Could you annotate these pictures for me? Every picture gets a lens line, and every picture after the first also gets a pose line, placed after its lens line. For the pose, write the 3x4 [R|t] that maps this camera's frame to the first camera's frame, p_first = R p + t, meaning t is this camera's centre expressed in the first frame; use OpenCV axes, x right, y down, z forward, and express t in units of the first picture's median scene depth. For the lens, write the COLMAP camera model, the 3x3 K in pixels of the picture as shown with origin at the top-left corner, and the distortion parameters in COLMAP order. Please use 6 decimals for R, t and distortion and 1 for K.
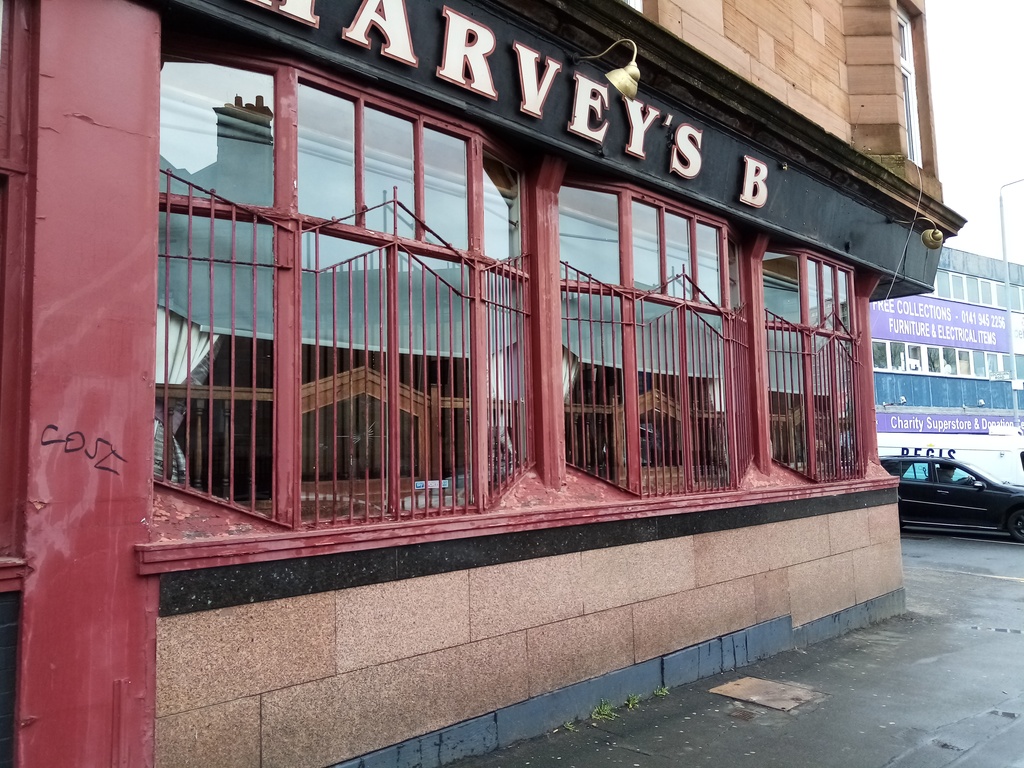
lens RADIAL K [[847.7, 0, 512.0], [0, 847.7, 384.0], [0, 0, 1]] dist [-0.004648, -0.004657]
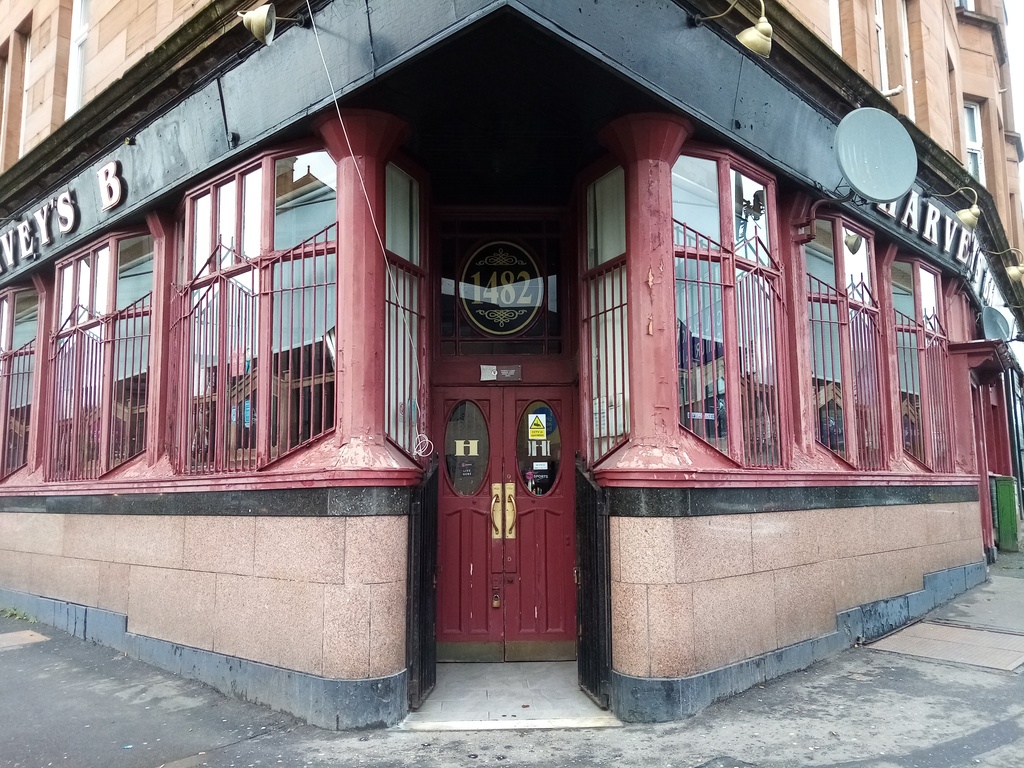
lens RADIAL K [[847.7, 0, 512.0], [0, 847.7, 384.0], [0, 0, 1]] dist [-0.004648, -0.004657]
pose [[0.007618, -0.104634, -0.994482, 1.236991], [0.100946, 0.989511, -0.103338, 0.153671], [0.994863, -0.099602, 0.018100, 1.379208]]
